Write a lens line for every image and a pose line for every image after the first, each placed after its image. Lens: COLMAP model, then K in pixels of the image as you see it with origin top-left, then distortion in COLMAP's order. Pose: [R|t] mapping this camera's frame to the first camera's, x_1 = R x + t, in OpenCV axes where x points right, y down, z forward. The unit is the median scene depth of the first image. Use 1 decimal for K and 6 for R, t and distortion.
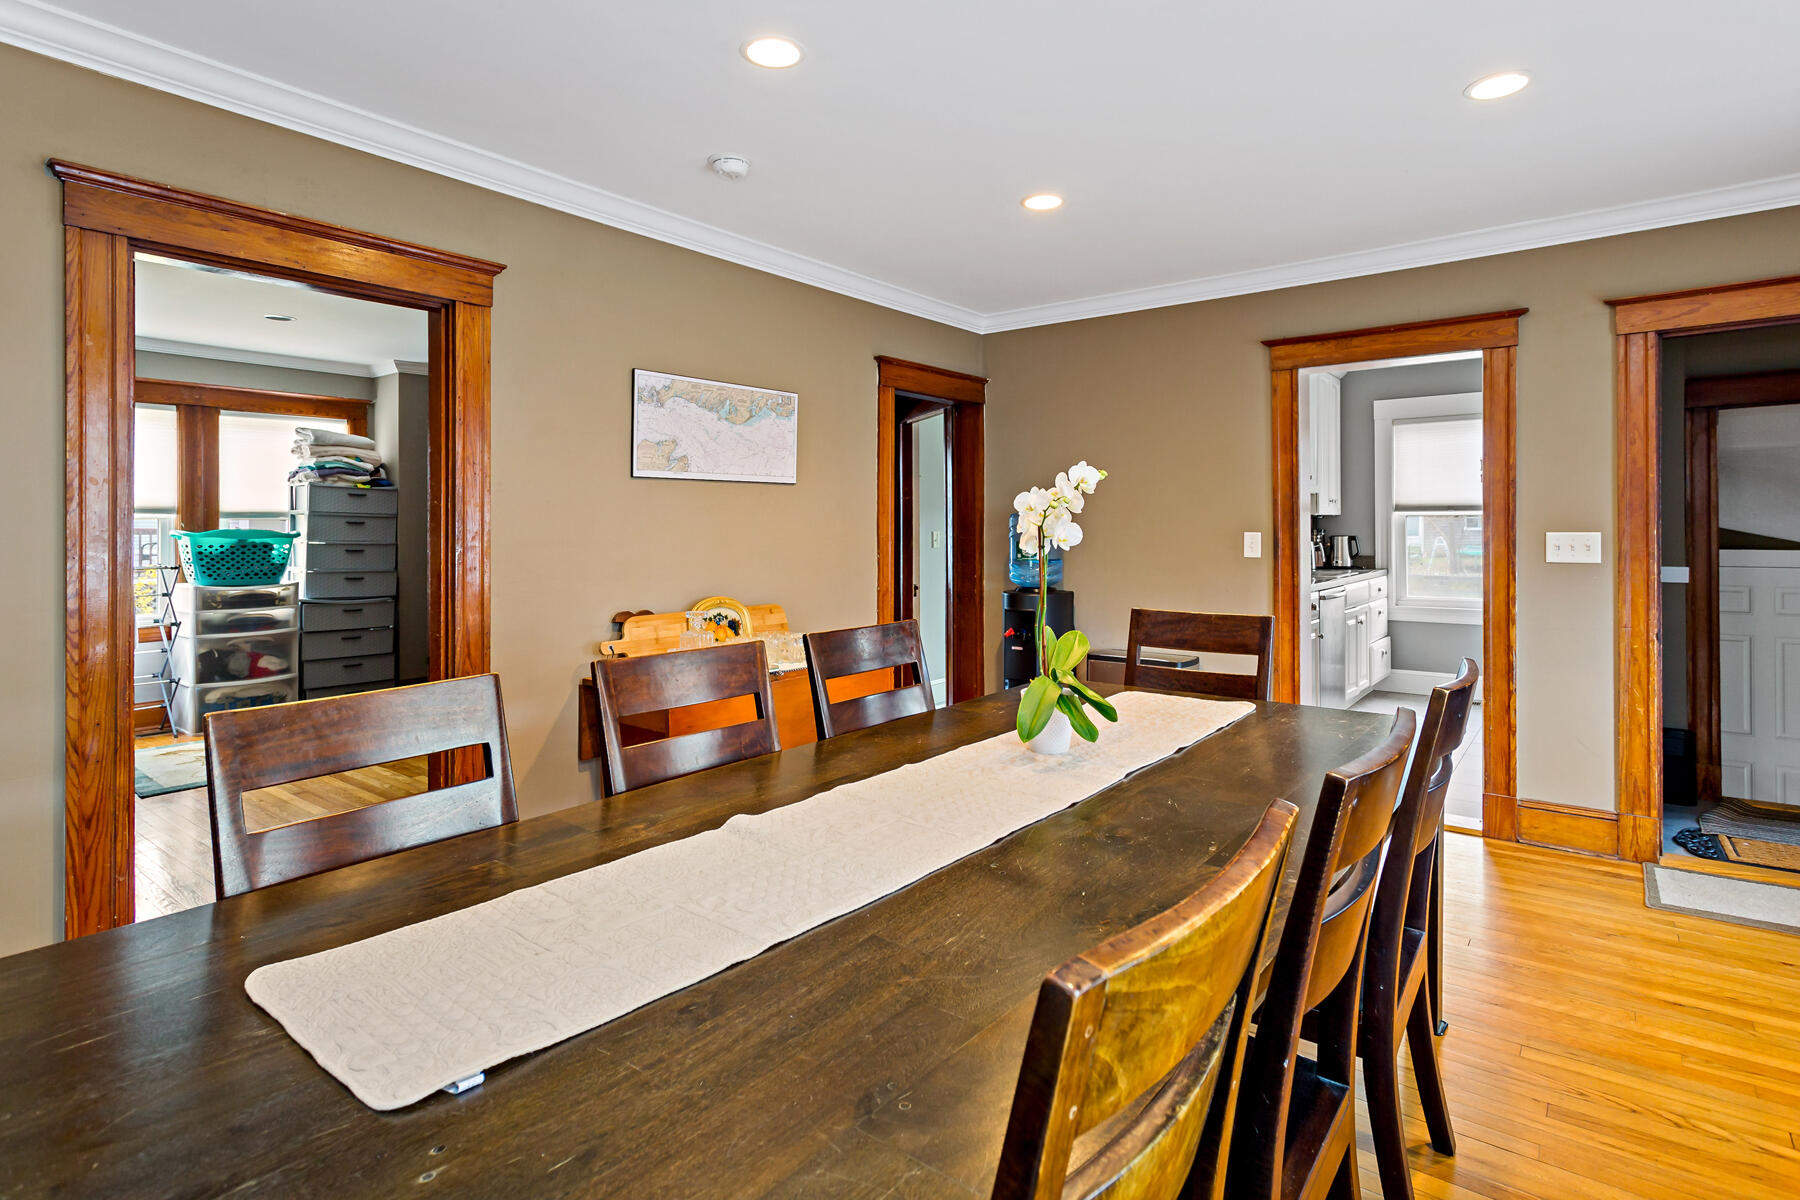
lens RADIAL K [[930.4, 0, 880.0], [0, 930.4, 534.5], [0, 0, 1]] dist [-0.007193, 0.002626]
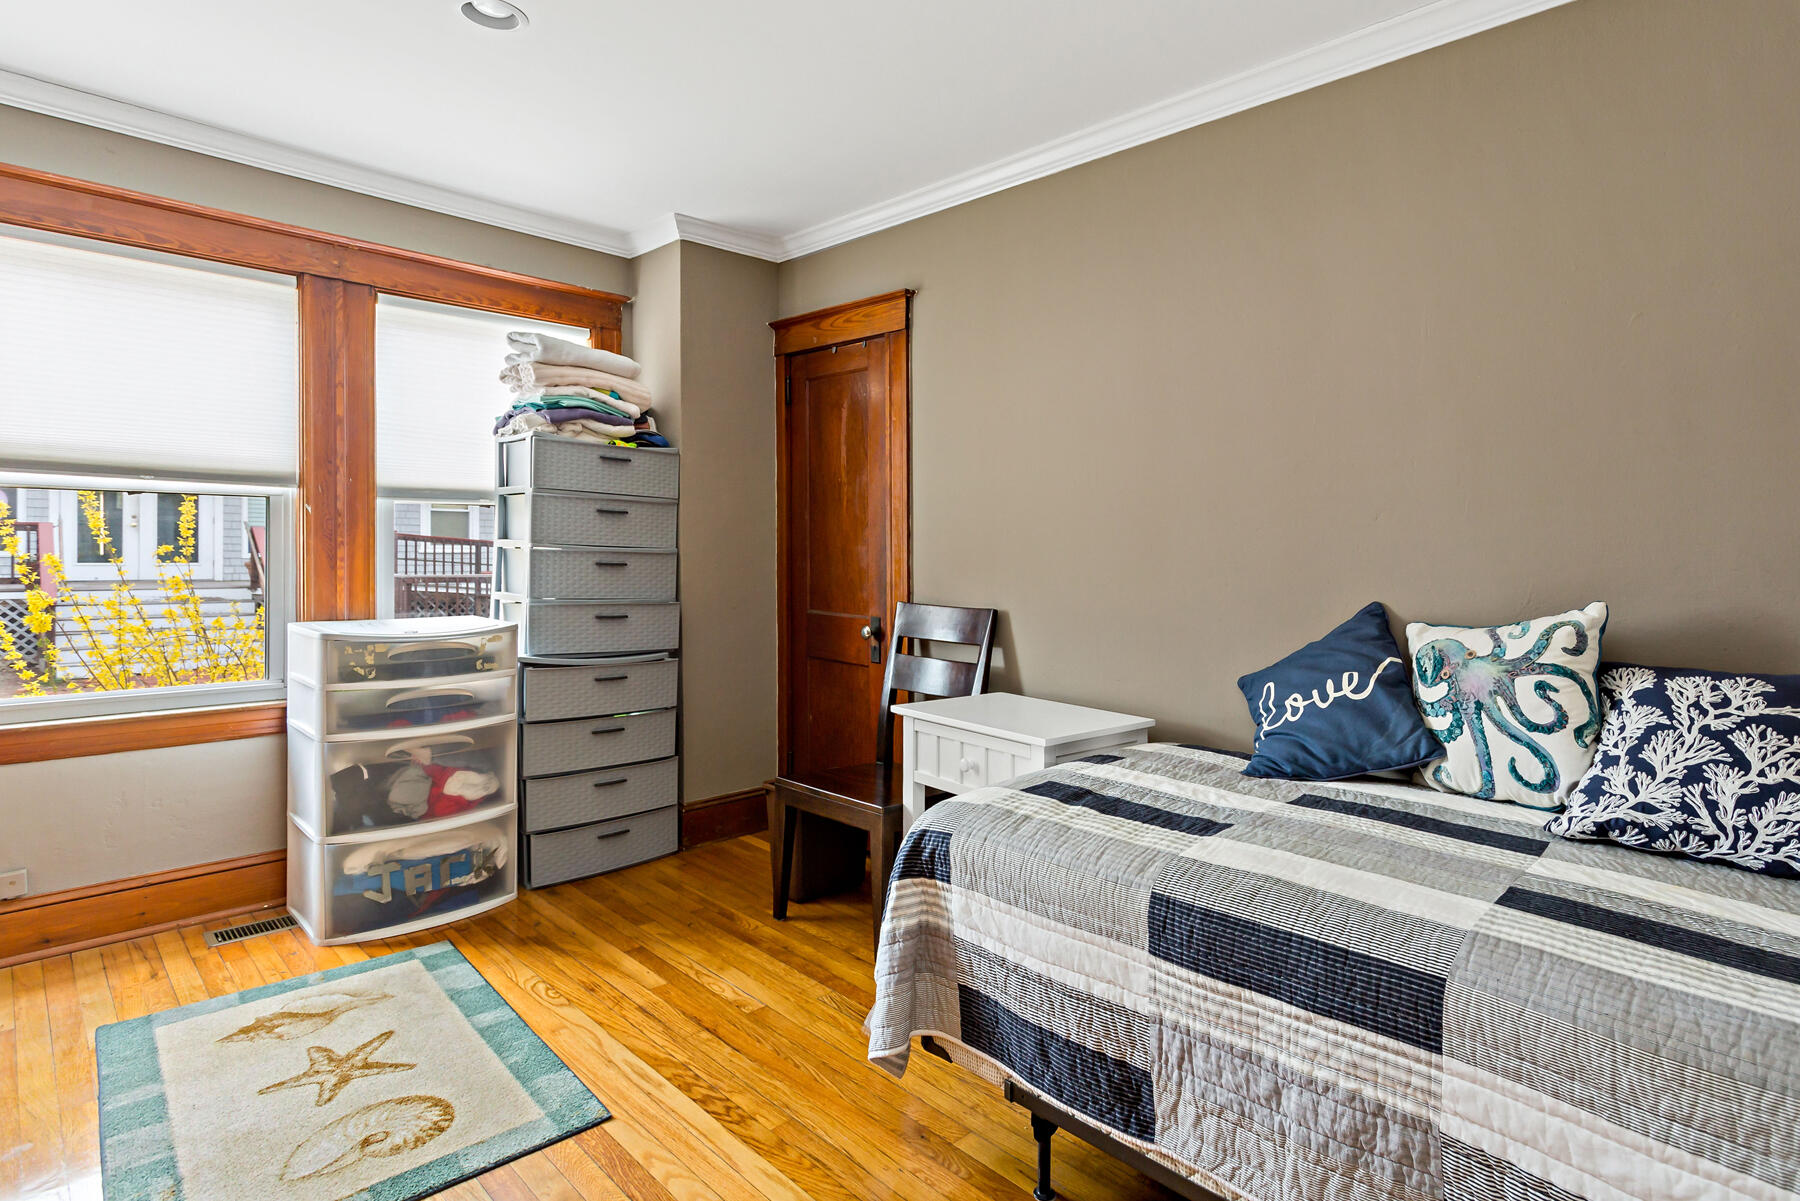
lens RADIAL K [[930.4, 0, 884.4], [0, 930.4, 566.0], [0, 0, 1]] dist [-0.007193, 0.002626]
pose [[0.992142, 0.009208, -0.124776, -0.349675], [-0.008527, 0.999946, 0.005996, 0.014383], [0.124824, -0.004884, 0.992167, 0.499561]]
